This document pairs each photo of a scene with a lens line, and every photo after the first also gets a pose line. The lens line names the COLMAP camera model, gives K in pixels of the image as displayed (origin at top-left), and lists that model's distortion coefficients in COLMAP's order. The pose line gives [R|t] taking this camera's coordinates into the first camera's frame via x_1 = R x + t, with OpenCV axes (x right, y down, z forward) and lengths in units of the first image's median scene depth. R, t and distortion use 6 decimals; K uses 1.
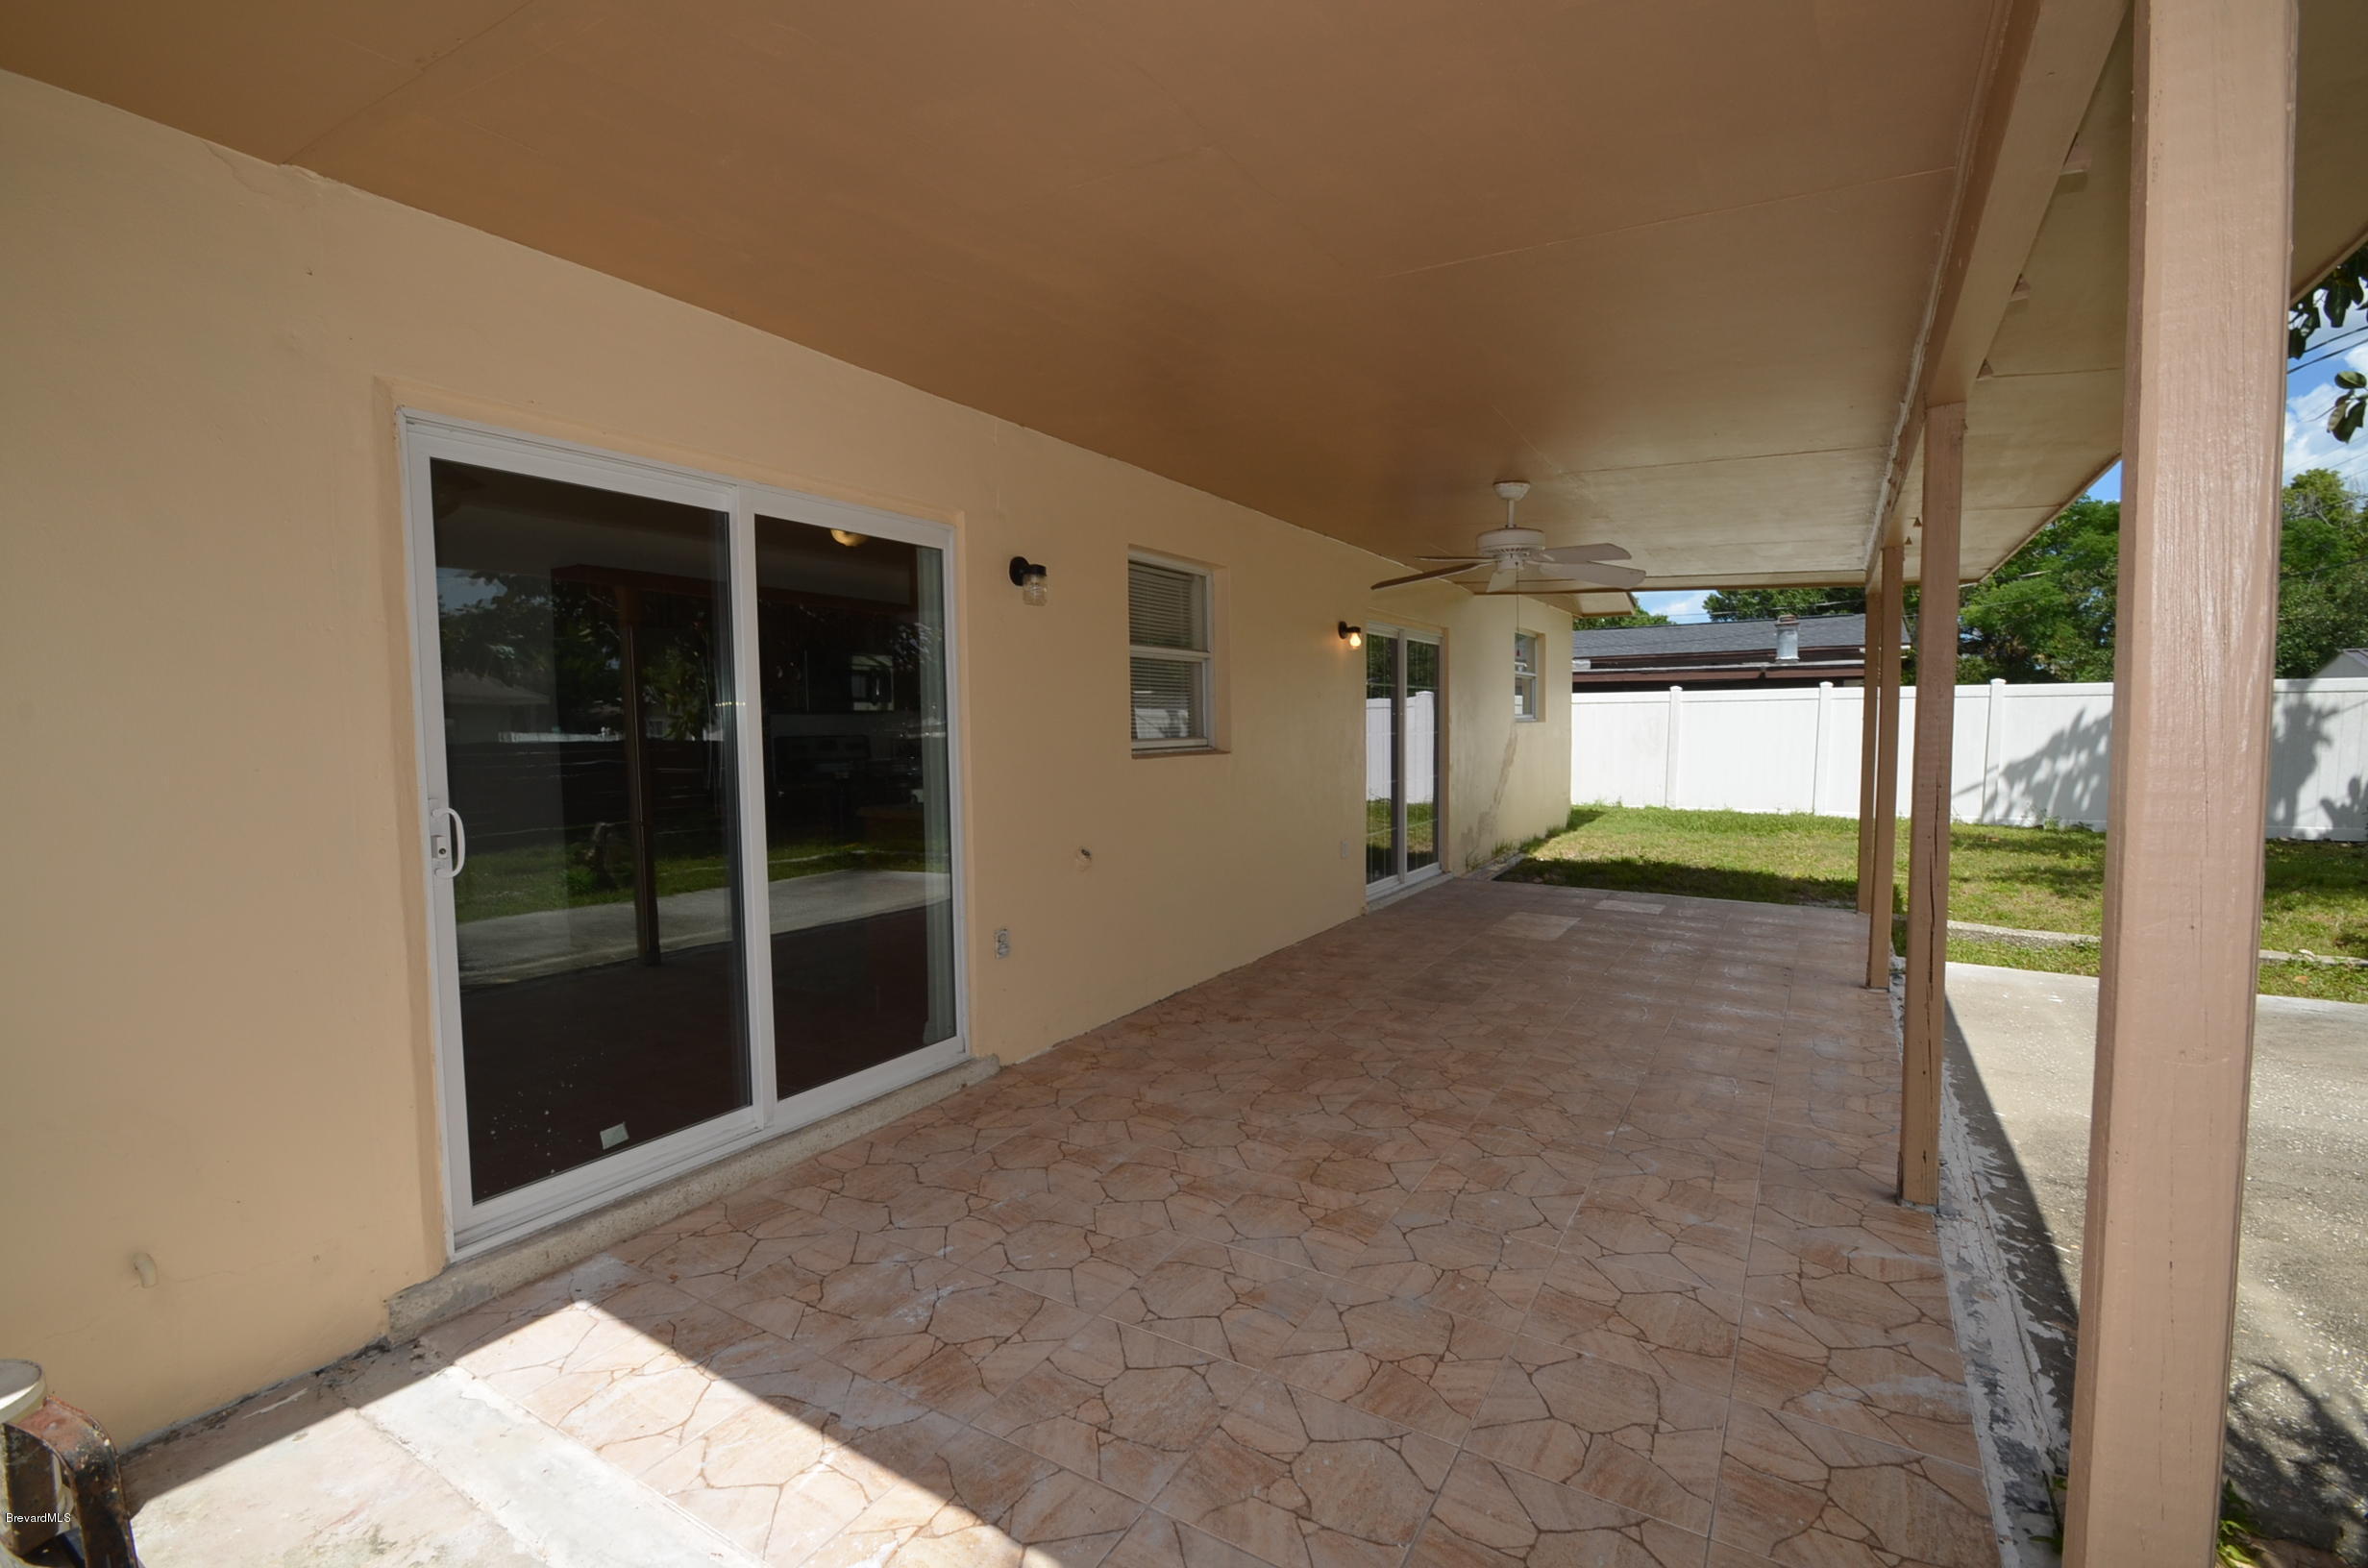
lens RADIAL K [[1041.5, 0, 1178.5], [0, 1041.5, 793.2], [0, 0, 1]] dist [0.009947, -0.015595]
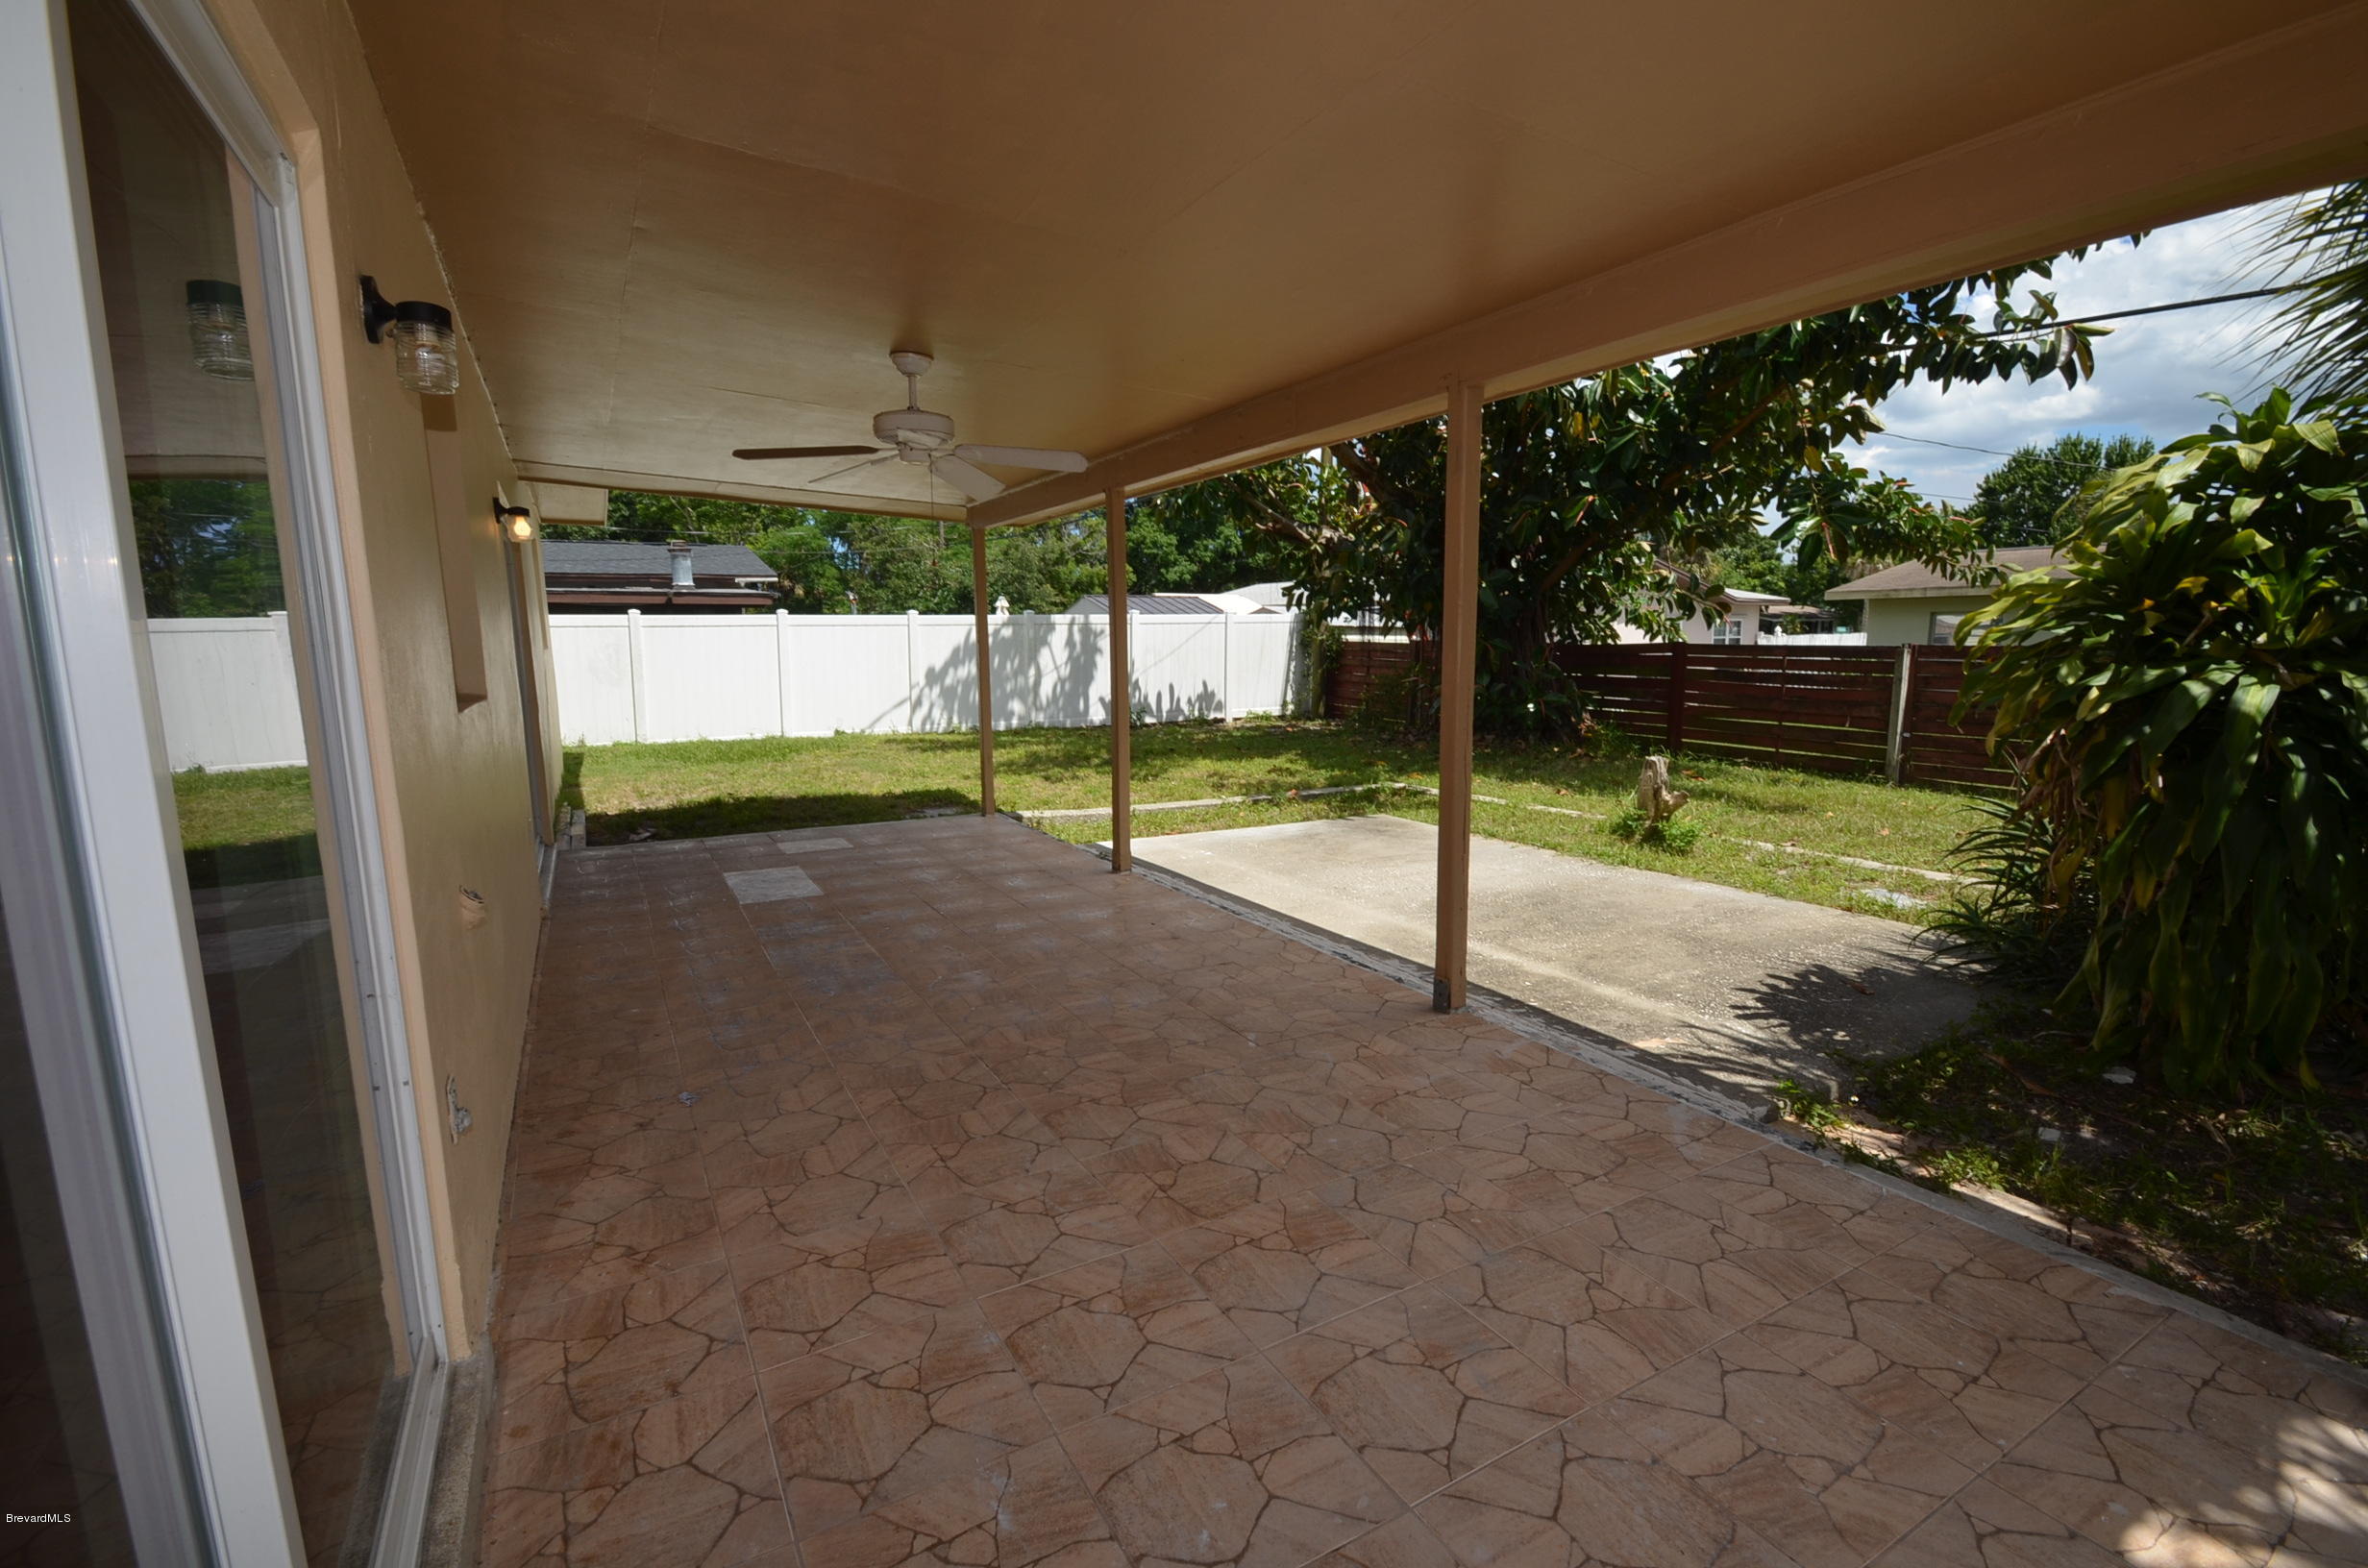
lens RADIAL K [[1041.5, 0, 1178.5], [0, 1041.5, 793.2], [0, 0, 1]] dist [0.009947, -0.015595]
pose [[0.476698, -0.126840, 0.869868, -0.483862], [0.066988, 0.991900, 0.107924, -0.036640], [-0.876511, 0.006824, 0.481334, 0.561011]]
